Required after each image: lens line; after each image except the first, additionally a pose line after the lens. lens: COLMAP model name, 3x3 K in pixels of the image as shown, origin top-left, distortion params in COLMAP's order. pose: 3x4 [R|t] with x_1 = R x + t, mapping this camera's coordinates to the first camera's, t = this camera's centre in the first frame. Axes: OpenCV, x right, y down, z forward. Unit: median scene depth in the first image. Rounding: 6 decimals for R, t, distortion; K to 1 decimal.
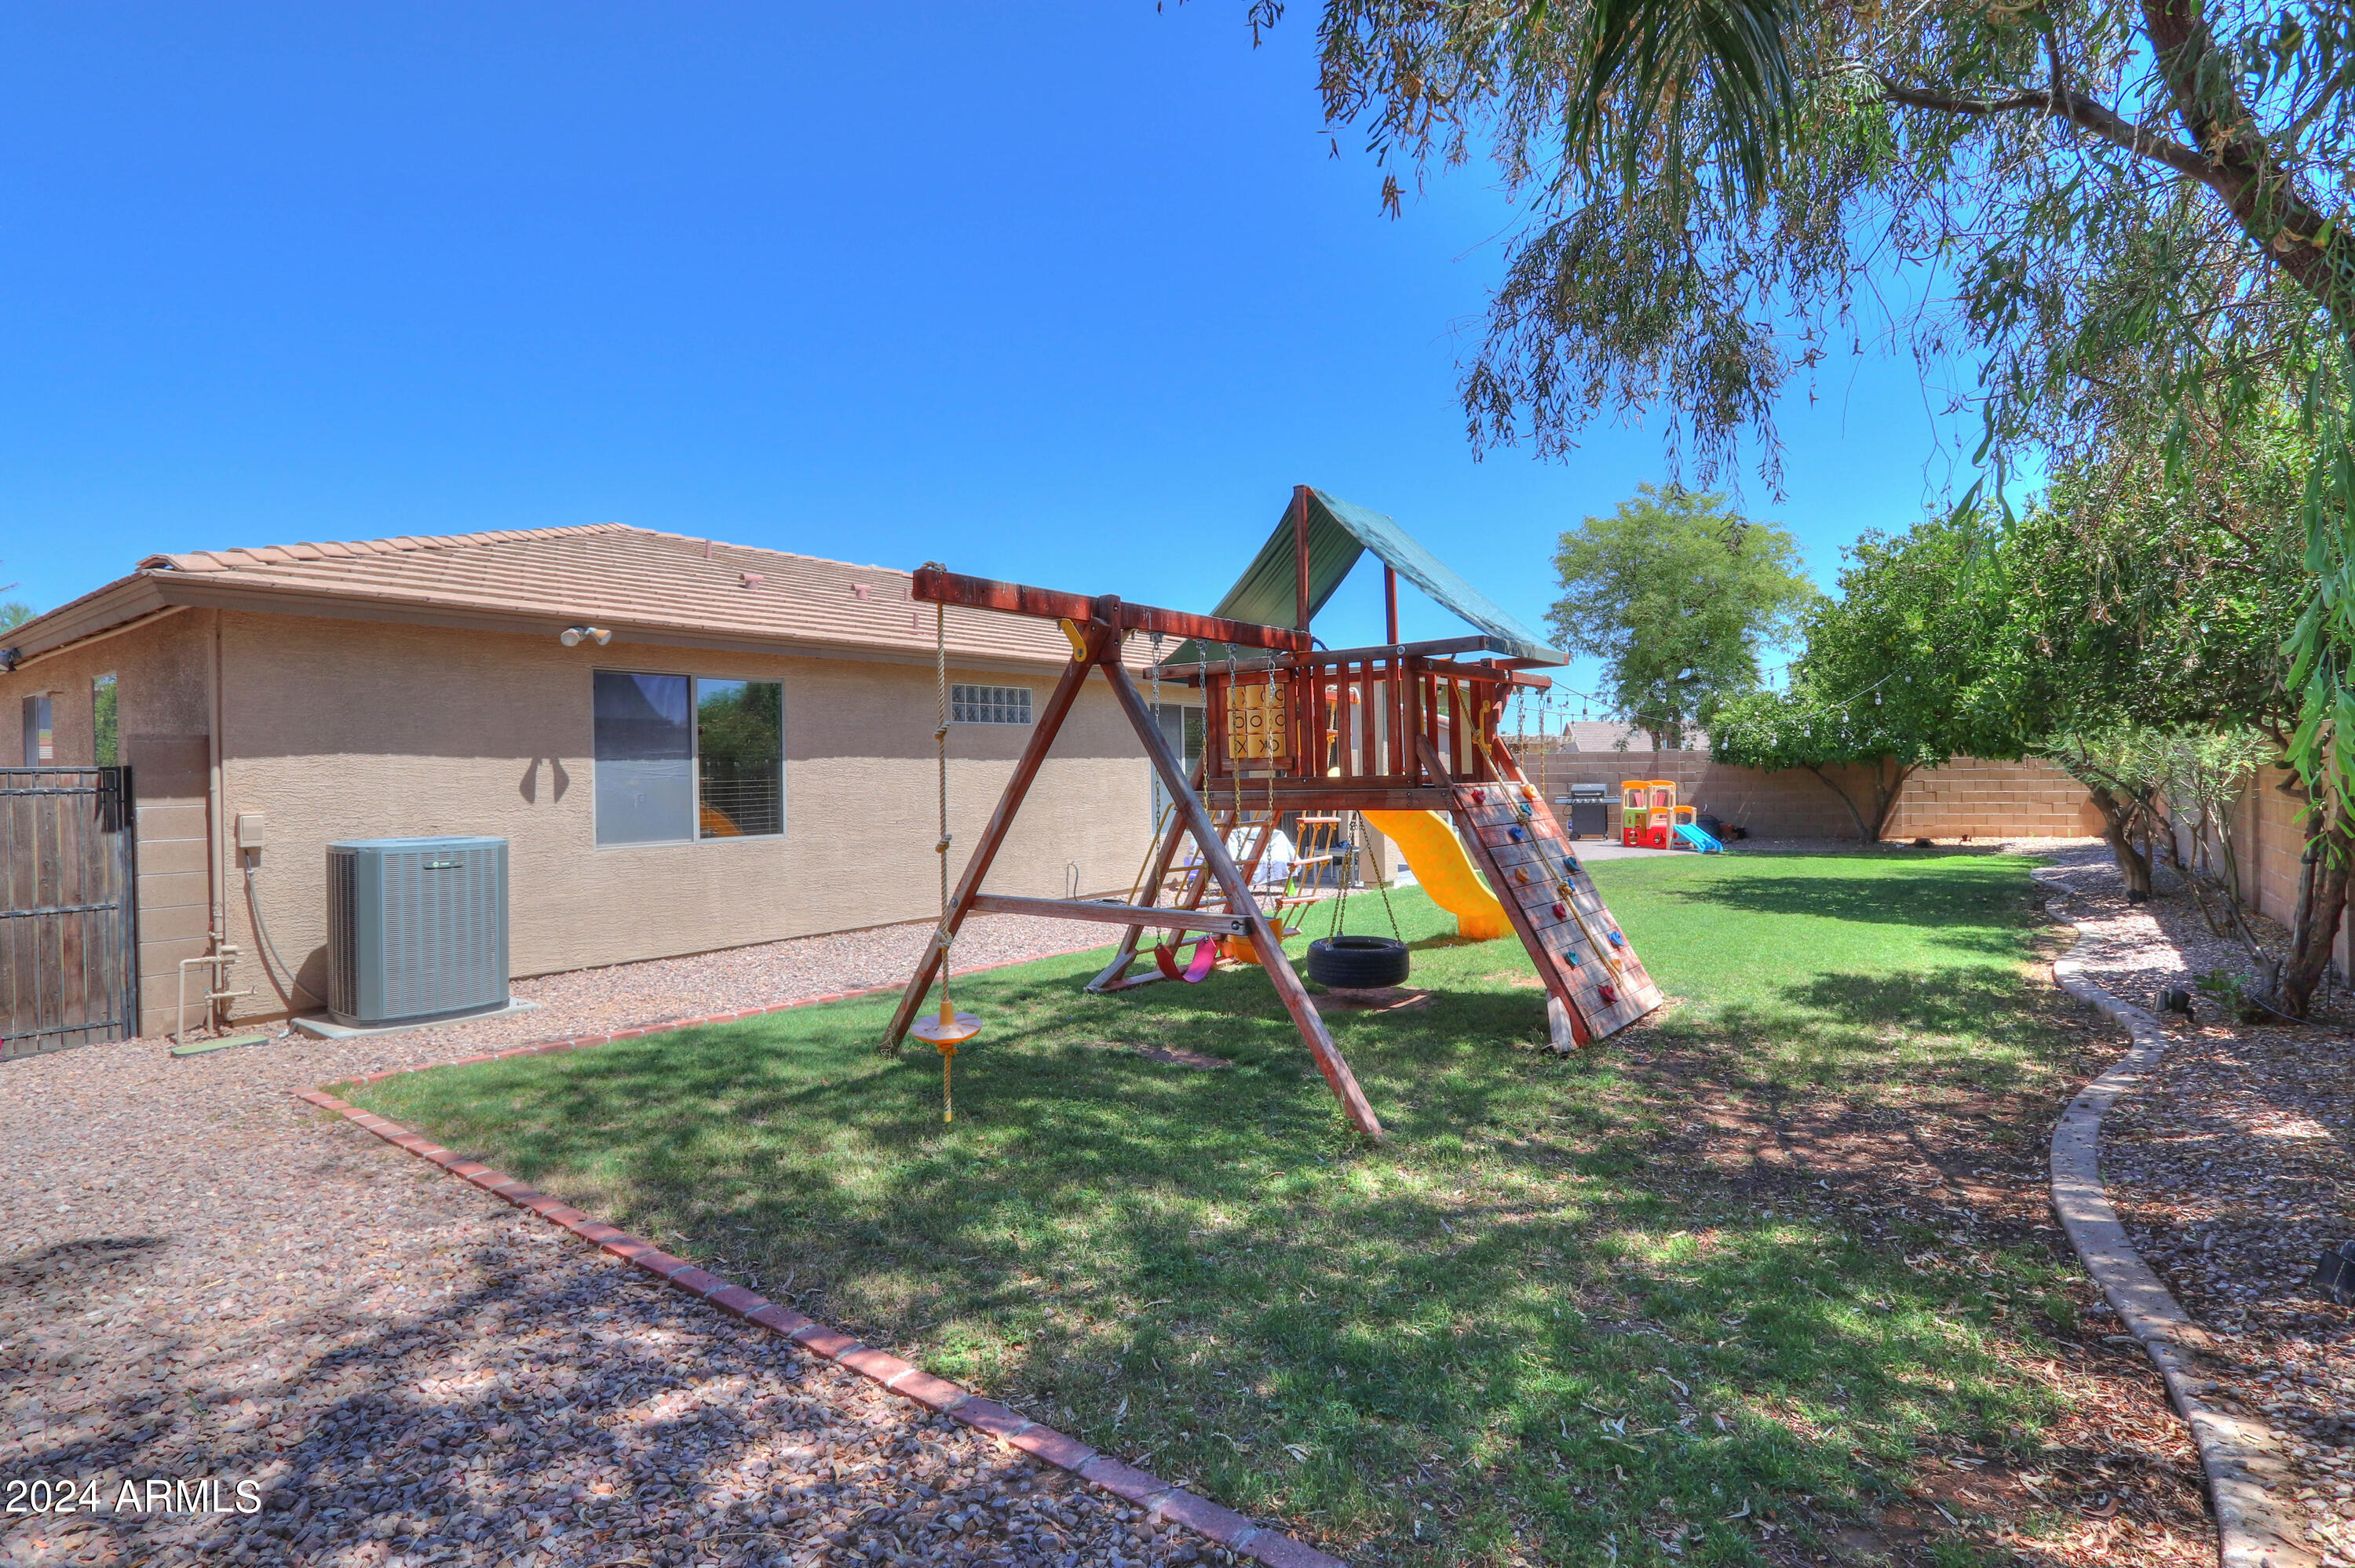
lens RADIAL K [[1183.2, 0, 1184.2], [0, 1183.2, 763.3], [0, 0, 1]] dist [-0.005661, -0.001558]
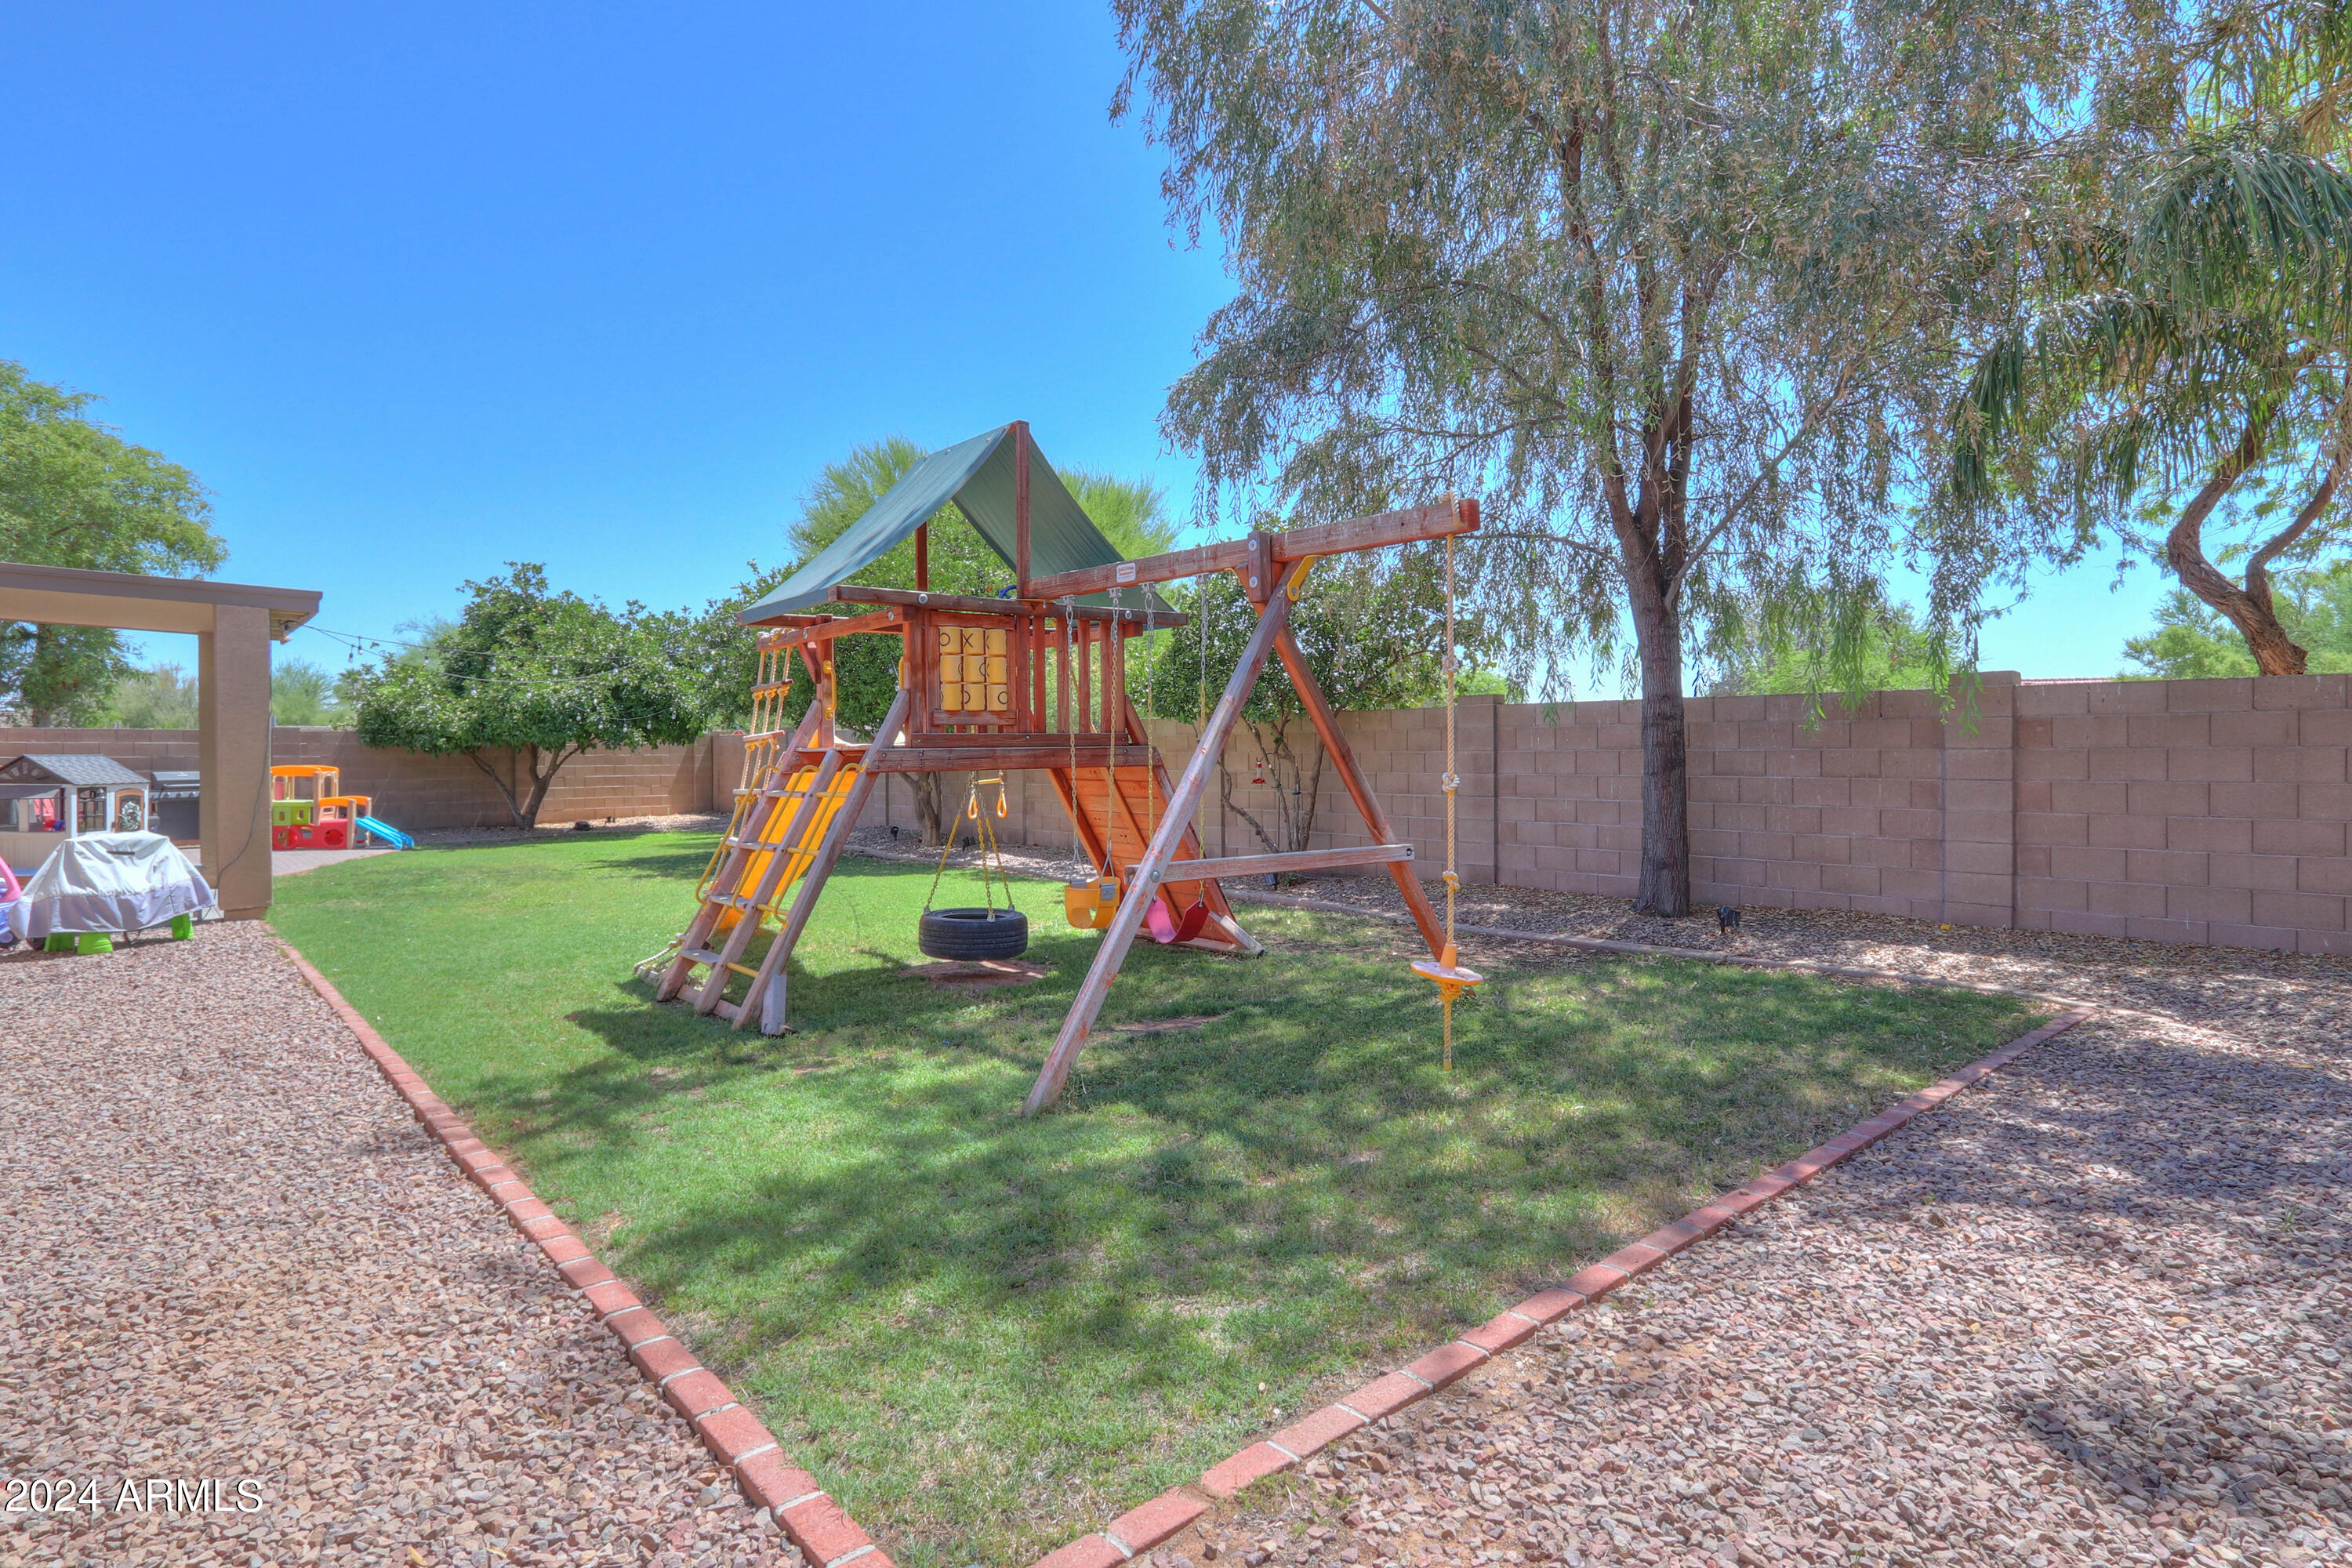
lens RADIAL K [[1181.8, 0, 1182.7], [0, 1181.8, 763.3], [0, 0, 1]] dist [-0.005661, -0.001558]
pose [[0.195543, 0.006443, 0.980674, -1.263518], [-0.007400, 0.999960, -0.005095, 0.051320], [-0.980667, -0.006261, 0.195583, 1.057394]]
